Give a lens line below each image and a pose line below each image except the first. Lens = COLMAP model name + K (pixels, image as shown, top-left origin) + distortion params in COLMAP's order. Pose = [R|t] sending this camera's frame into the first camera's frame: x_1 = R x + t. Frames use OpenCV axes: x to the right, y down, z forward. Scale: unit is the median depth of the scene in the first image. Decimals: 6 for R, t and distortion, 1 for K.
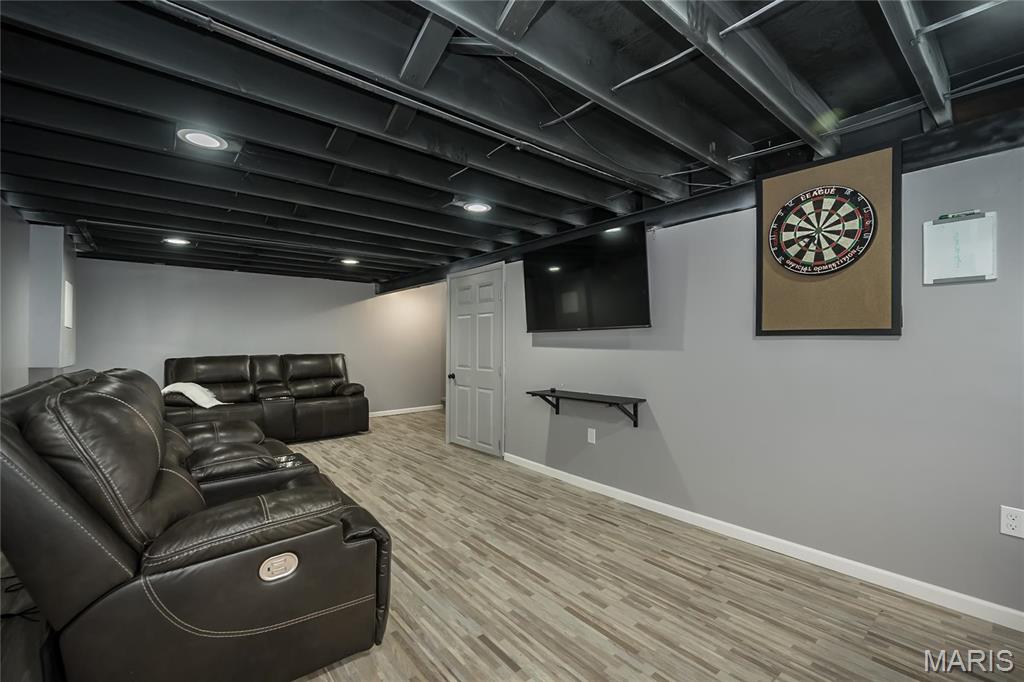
lens RADIAL K [[413.0, 0, 519.6], [0, 413.0, 344.3], [0, 0, 1]] dist [0.000129, 0.000433]
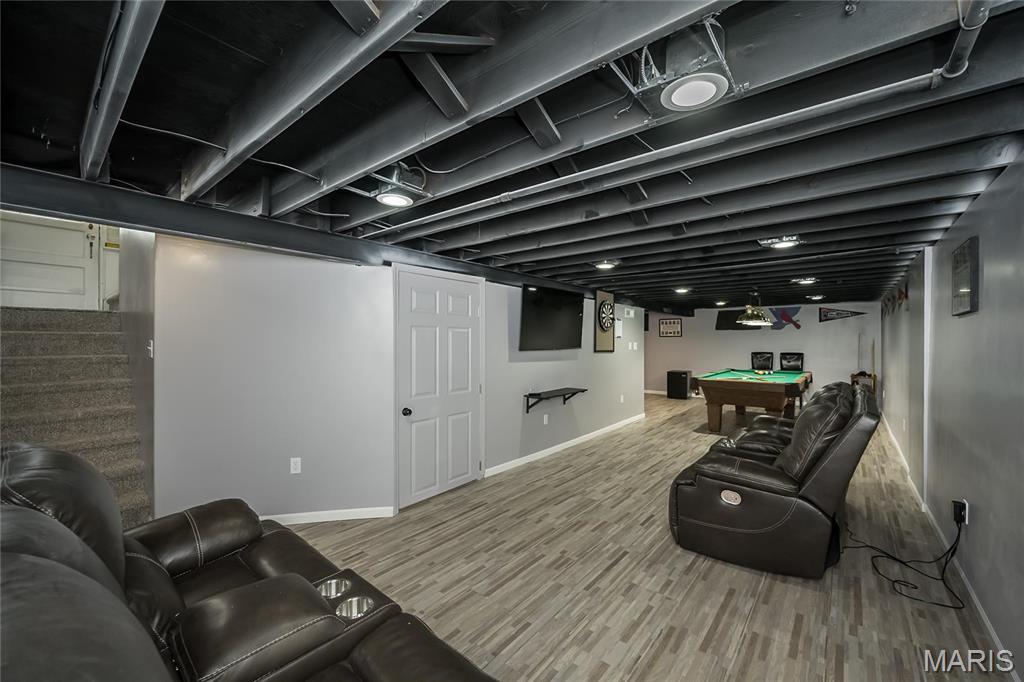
lens RADIAL K [[413.0, 0, 519.6], [0, 413.0, 344.3], [0, 0, 1]] dist [0.000129, 0.000433]
pose [[-0.176398, -0.002961, 0.984314, -1.311503], [0.002458, 0.999991, 0.003448, -0.057244], [-0.984316, 0.003028, -0.176389, 1.388736]]
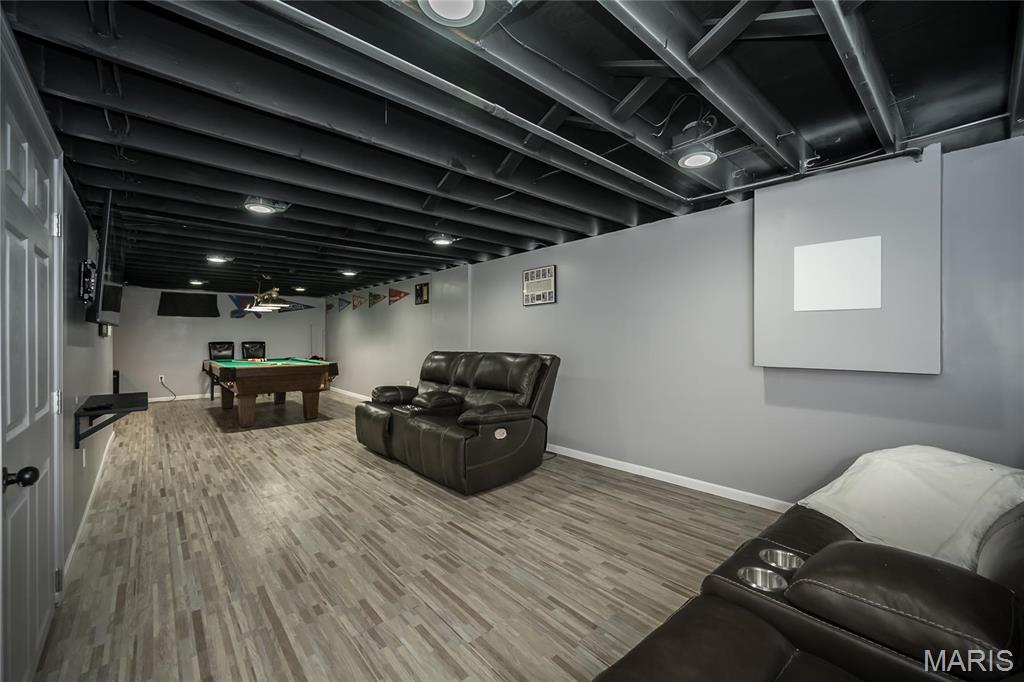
lens RADIAL K [[405.5, 0, 512.0], [0, 405.5, 341.0], [0, 0, 1]] dist [-0.001110, -0.000192]
pose [[-0.999898, 0.010494, -0.009663, -0.657288], [0.010413, 0.999910, 0.008439, 0.000851], [0.009751, 0.008337, -0.999918, 1.823785]]
